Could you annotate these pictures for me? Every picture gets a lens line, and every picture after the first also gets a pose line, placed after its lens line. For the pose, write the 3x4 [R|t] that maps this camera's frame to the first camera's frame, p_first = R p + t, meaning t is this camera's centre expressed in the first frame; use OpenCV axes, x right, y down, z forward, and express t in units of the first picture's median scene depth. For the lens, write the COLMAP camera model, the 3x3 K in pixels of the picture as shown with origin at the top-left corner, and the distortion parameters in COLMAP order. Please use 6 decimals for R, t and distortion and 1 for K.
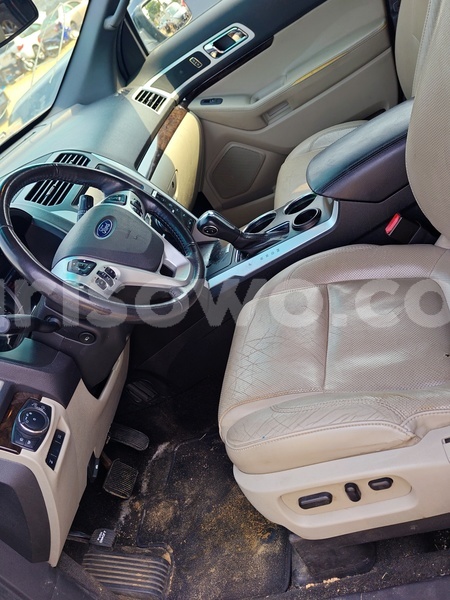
lens RADIAL K [[637.5, 0, 225.0], [0, 637.5, 300.0], [0, 0, 1]] dist [0.021515, -0.013219]
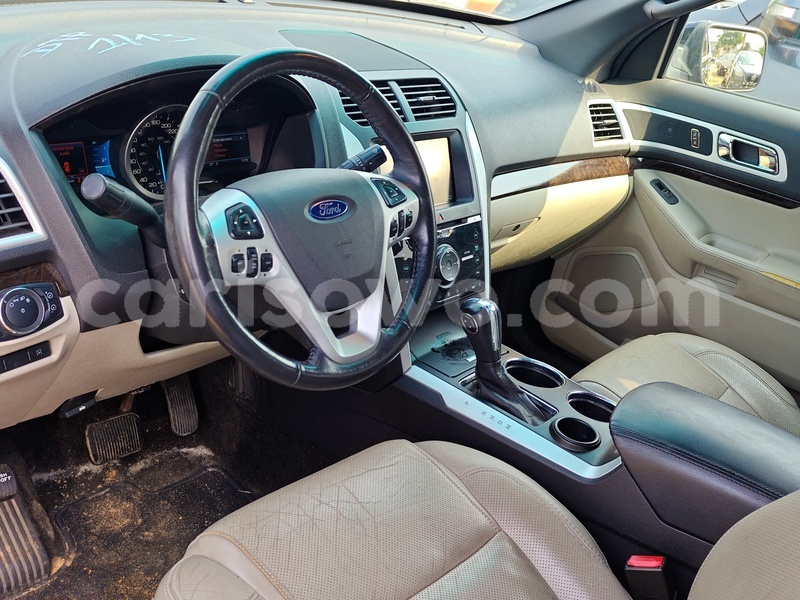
lens RADIAL K [[849.9, 0, 400.9], [0, 849.9, 271.7], [0, 0, 1]] dist [0.021515, -0.013219]
pose [[0.600393, 0.783644, -0.159467, 0.028567], [-0.787077, 0.614342, 0.055620, -0.120918], [0.141554, 0.092119, 0.985635, 0.111871]]
